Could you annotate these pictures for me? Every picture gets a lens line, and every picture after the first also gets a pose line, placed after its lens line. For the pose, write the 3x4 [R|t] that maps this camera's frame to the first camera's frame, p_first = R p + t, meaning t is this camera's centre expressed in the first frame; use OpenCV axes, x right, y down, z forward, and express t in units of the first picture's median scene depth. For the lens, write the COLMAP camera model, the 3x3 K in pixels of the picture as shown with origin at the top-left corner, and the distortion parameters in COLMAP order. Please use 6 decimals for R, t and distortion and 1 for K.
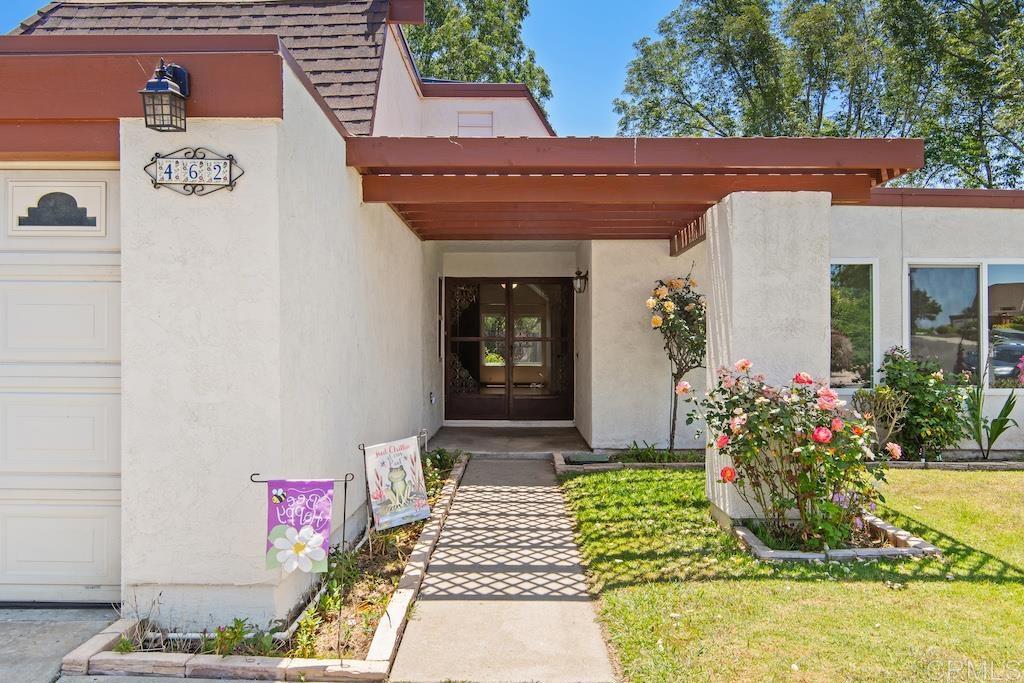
lens RADIAL K [[686.6, 0, 454.6], [0, 686.6, 357.3], [0, 0, 1]] dist [-0.031880, 0.000938]
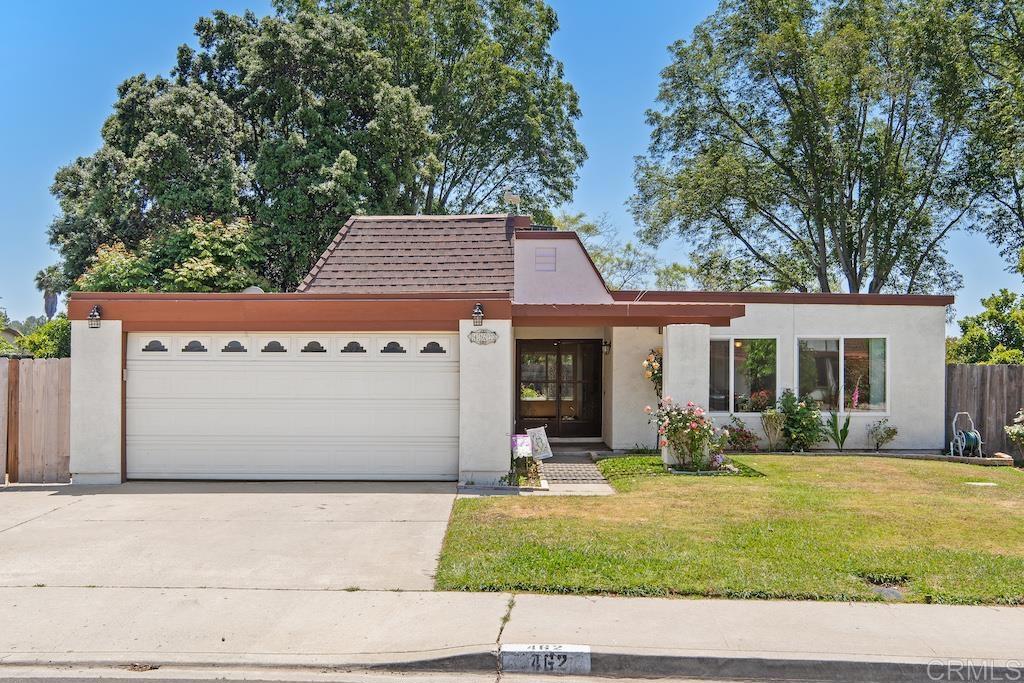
lens RADIAL K [[996.7, 0, 508.2], [0, 996.7, 398.2], [0, 0, 1]] dist [-0.005604, -0.007024]
pose [[0.996951, -0.000895, 0.078023, -0.254377], [-0.000576, 0.999823, 0.018832, -0.032461], [-0.078026, -0.018819, 0.996774, -1.451248]]
